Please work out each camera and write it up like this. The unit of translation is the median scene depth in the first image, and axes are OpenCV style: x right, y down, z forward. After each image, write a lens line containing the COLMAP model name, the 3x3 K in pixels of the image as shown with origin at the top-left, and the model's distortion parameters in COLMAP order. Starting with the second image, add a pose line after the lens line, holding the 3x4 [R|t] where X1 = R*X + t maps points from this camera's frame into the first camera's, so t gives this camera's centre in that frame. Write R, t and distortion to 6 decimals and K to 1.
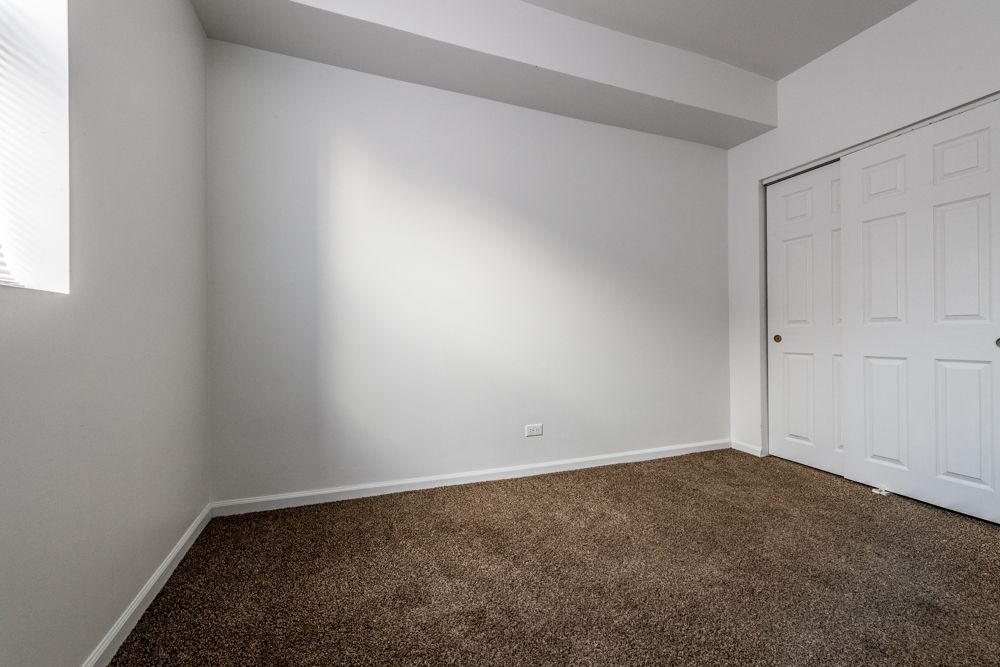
lens RADIAL K [[388.6, 0, 500.0], [0, 388.6, 333.5], [0, 0, 1]] dist [0.002286, -0.000433]
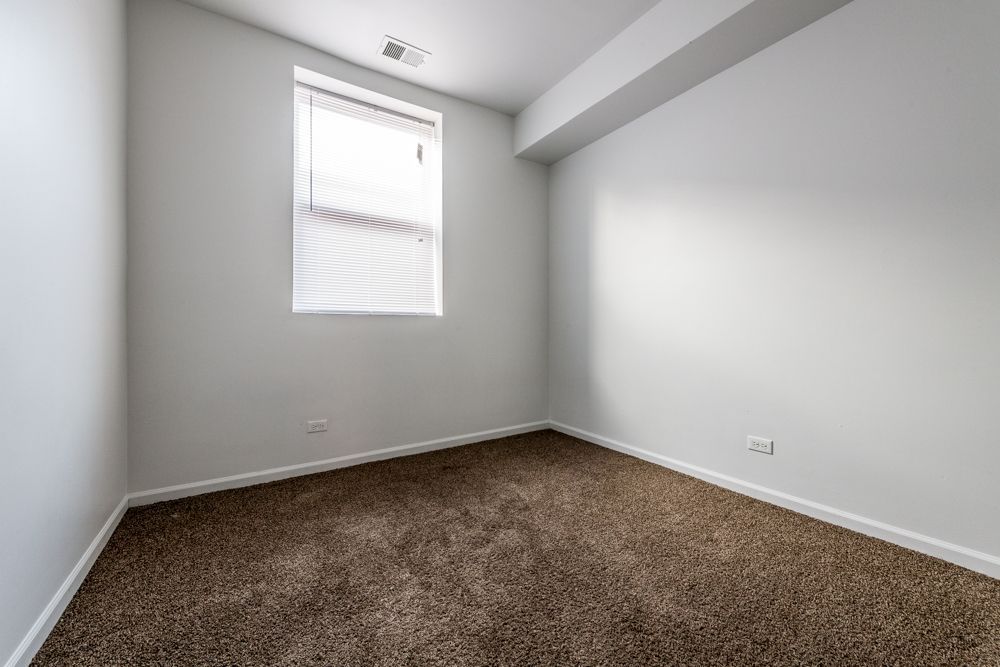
lens RADIAL K [[388.6, 0, 500.0], [0, 388.6, 333.5], [0, 0, 1]] dist [0.002286, -0.000433]
pose [[0.221043, 0.010582, -0.975207, 0.801445], [0.002423, 0.999932, 0.011400, 0.003388], [0.975261, -0.004883, 0.221002, 0.299060]]
